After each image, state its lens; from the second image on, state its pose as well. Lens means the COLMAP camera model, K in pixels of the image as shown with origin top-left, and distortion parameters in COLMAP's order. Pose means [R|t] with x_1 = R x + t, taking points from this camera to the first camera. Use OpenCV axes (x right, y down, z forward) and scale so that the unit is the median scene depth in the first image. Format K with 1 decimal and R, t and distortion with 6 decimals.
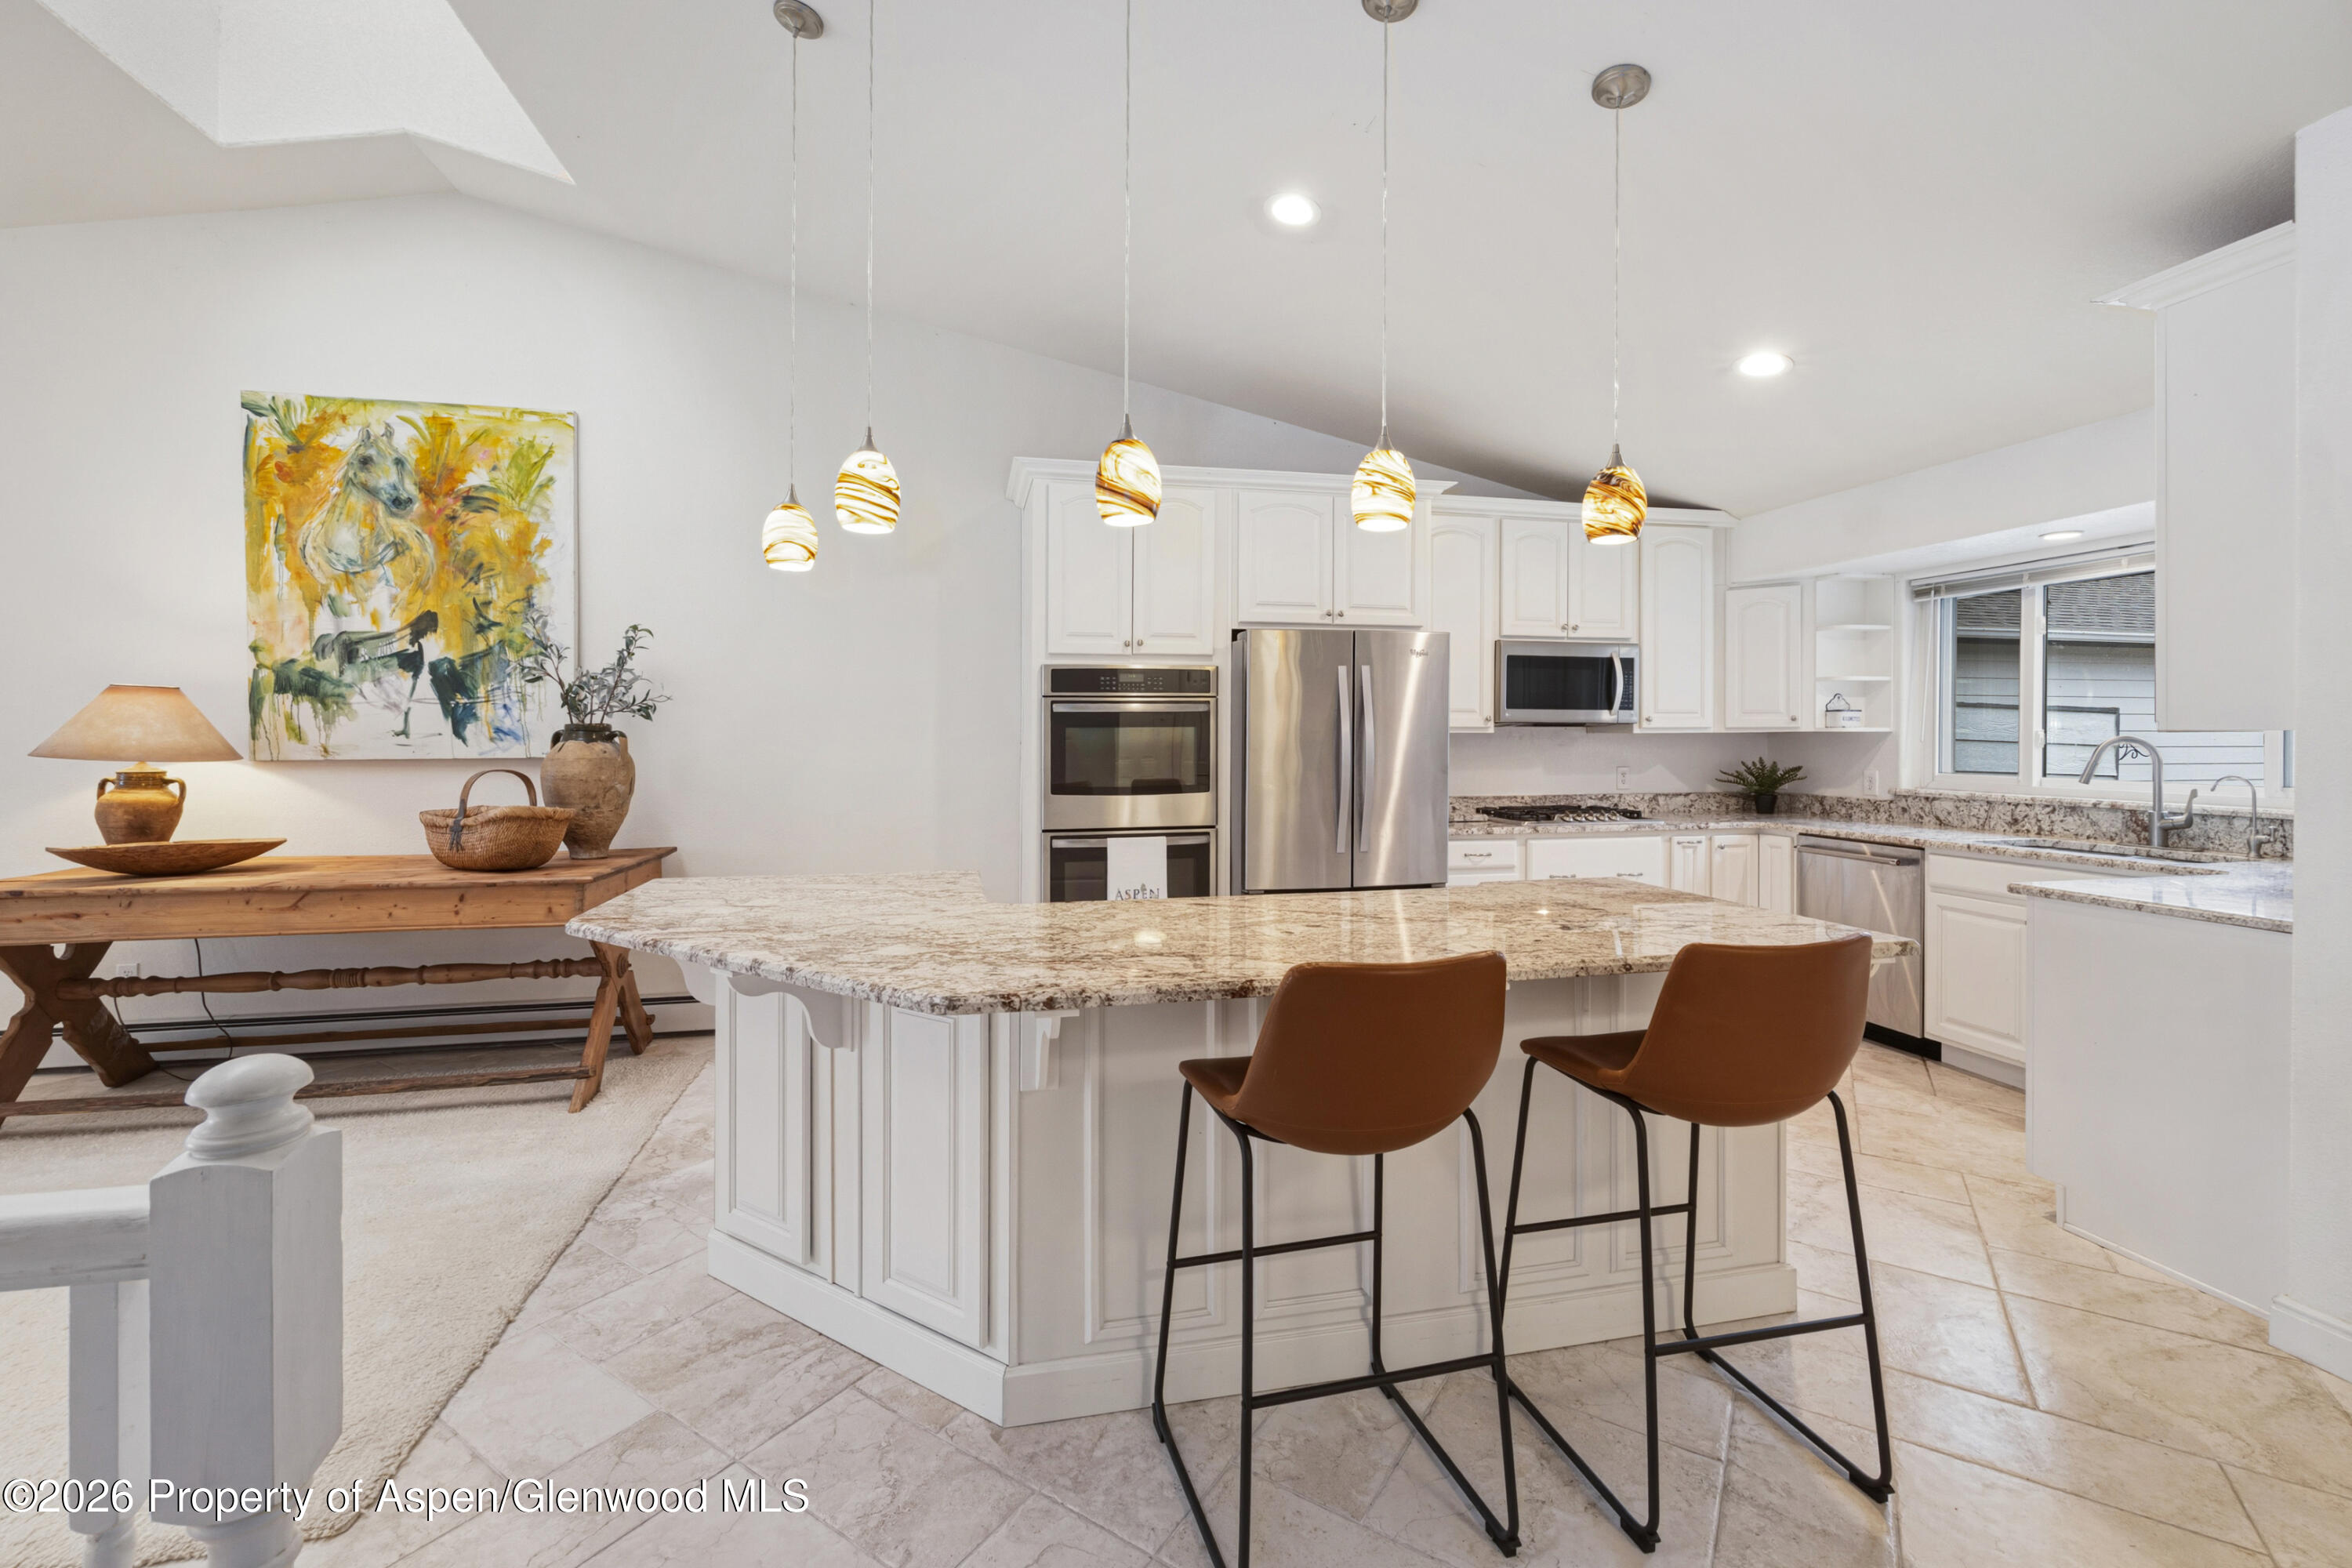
lens RADIAL K [[973.7, 0, 1171.1], [0, 973.7, 740.9], [0, 0, 1]] dist [0.000007, -0.000018]
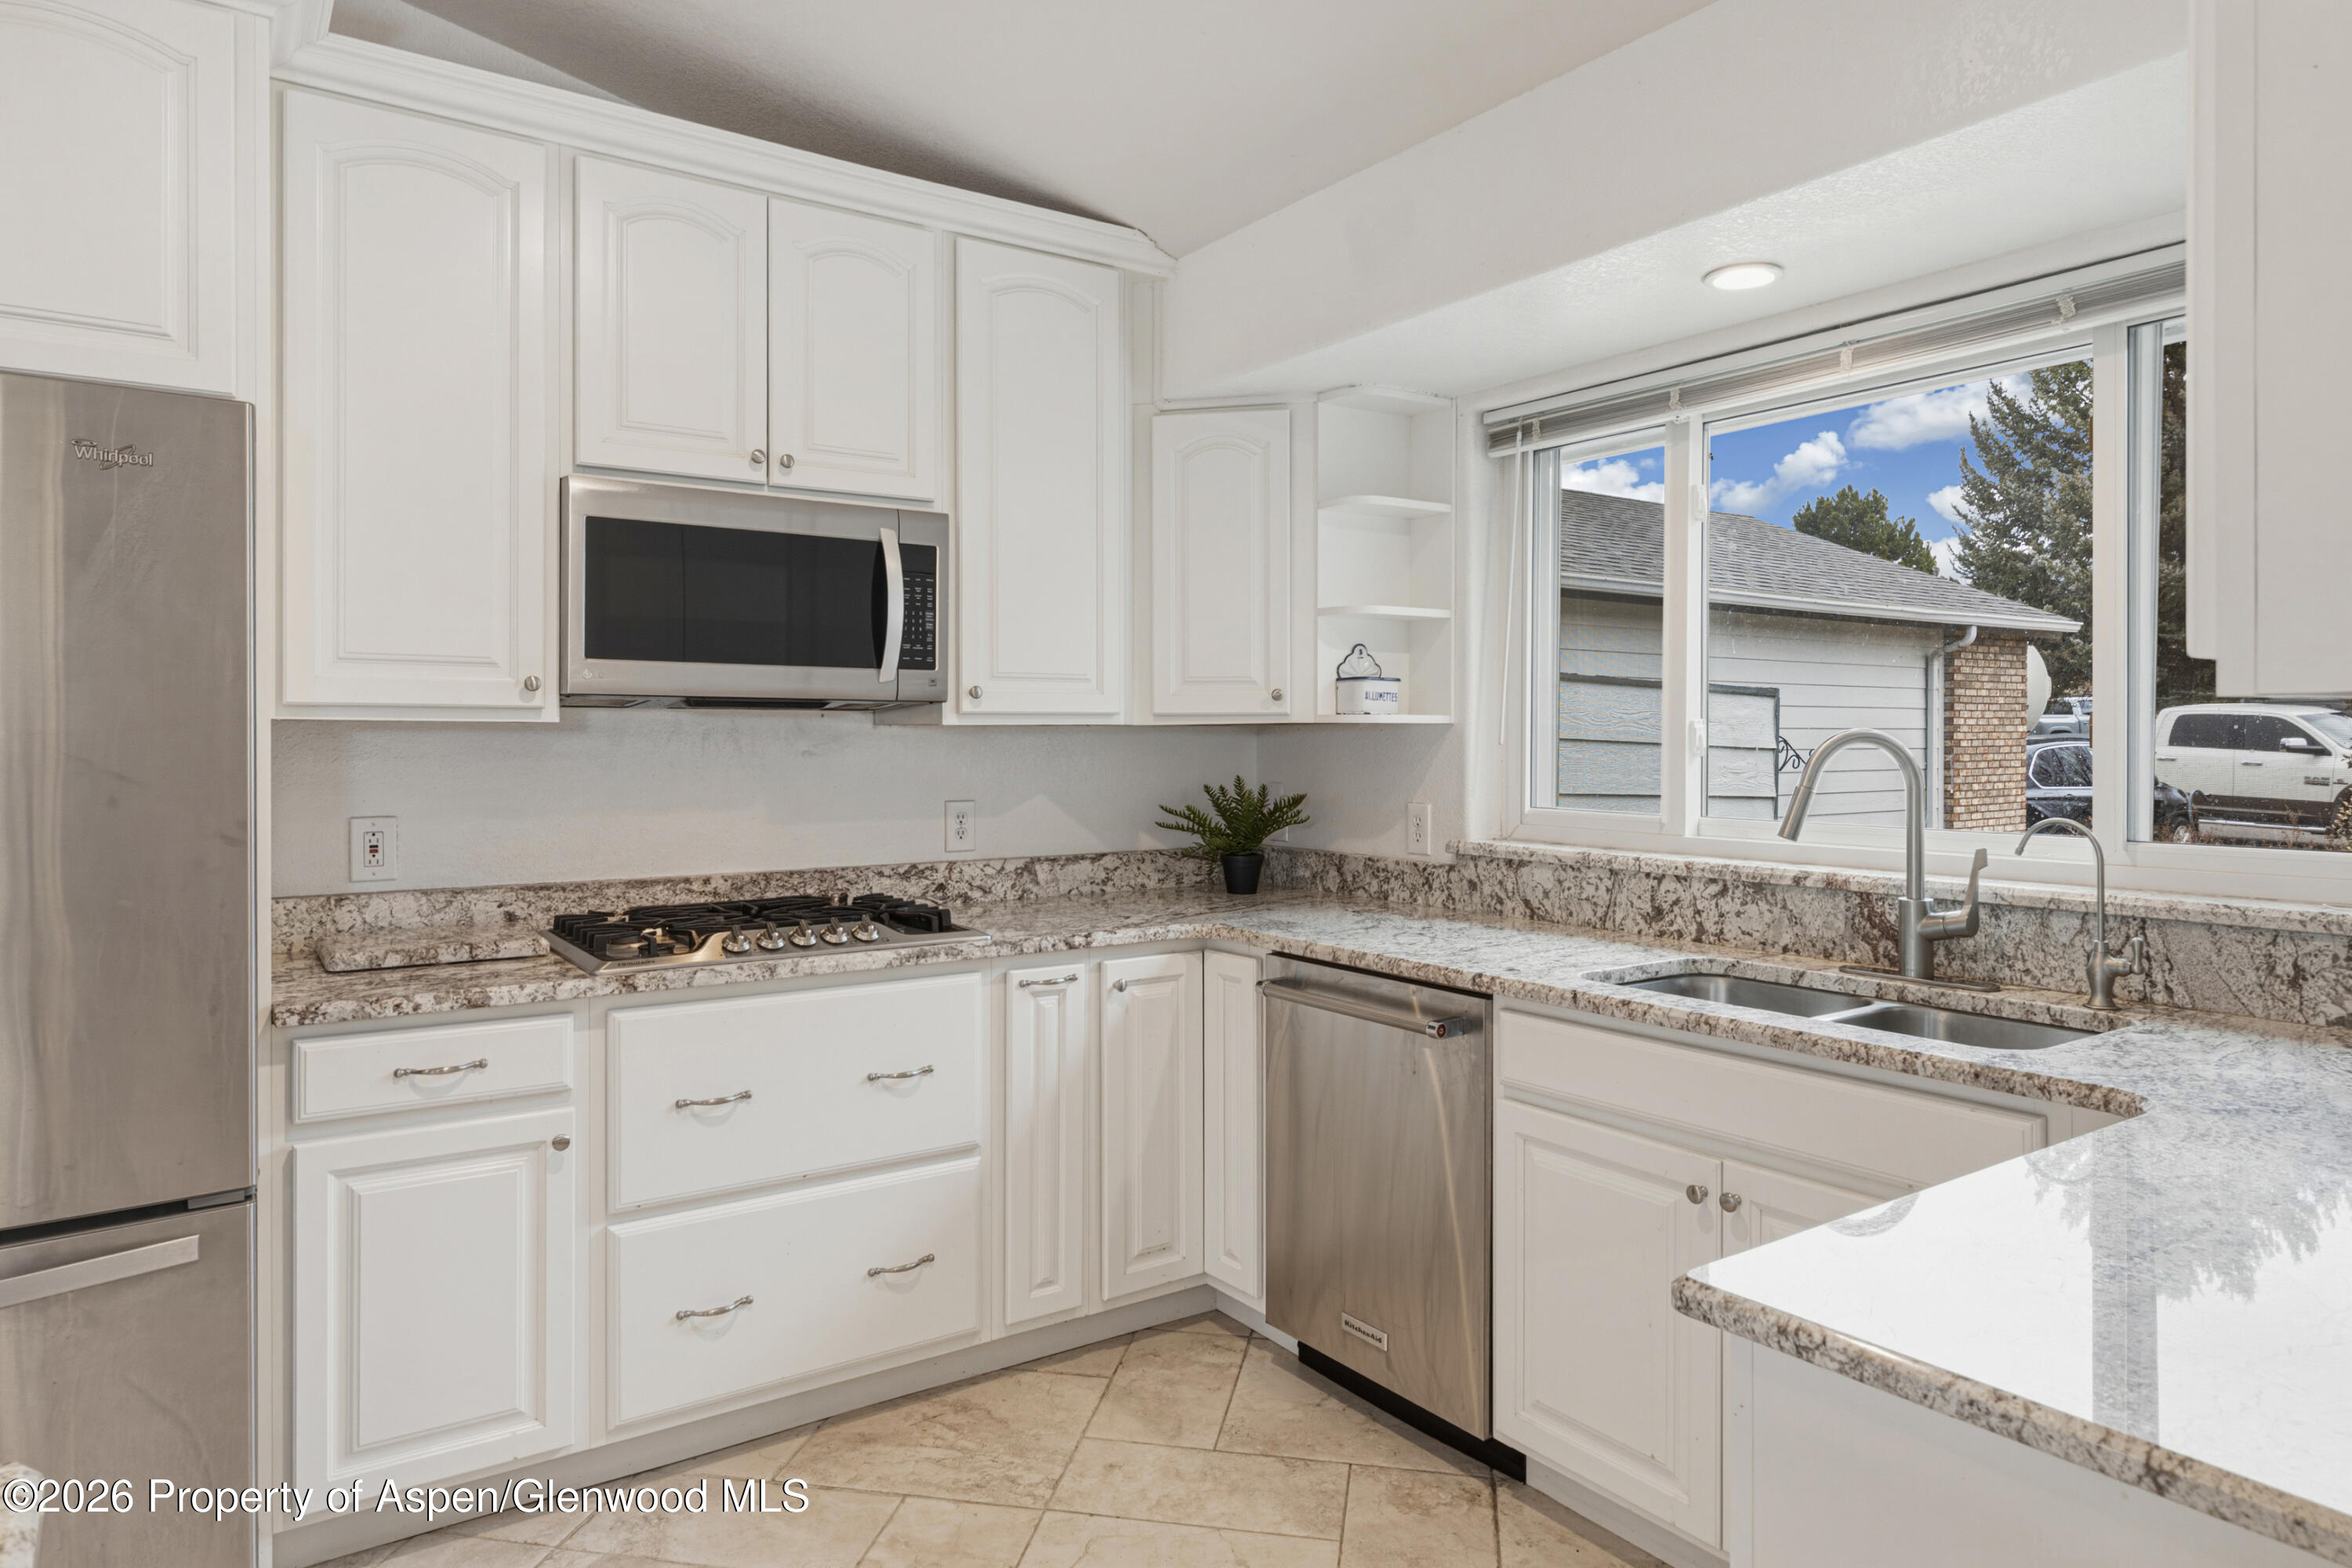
lens RADIAL K [[1428.0, 0, 1176.3], [0, 1428.0, 734.8], [0, 0, 1]] dist [0.004788, 0.001016]
pose [[0.922333, 0.000551, 0.386396, 0.341096], [0.002020, 0.999978, -0.006249, 0.000637], [-0.386391, 0.006545, 0.922312, 0.400548]]
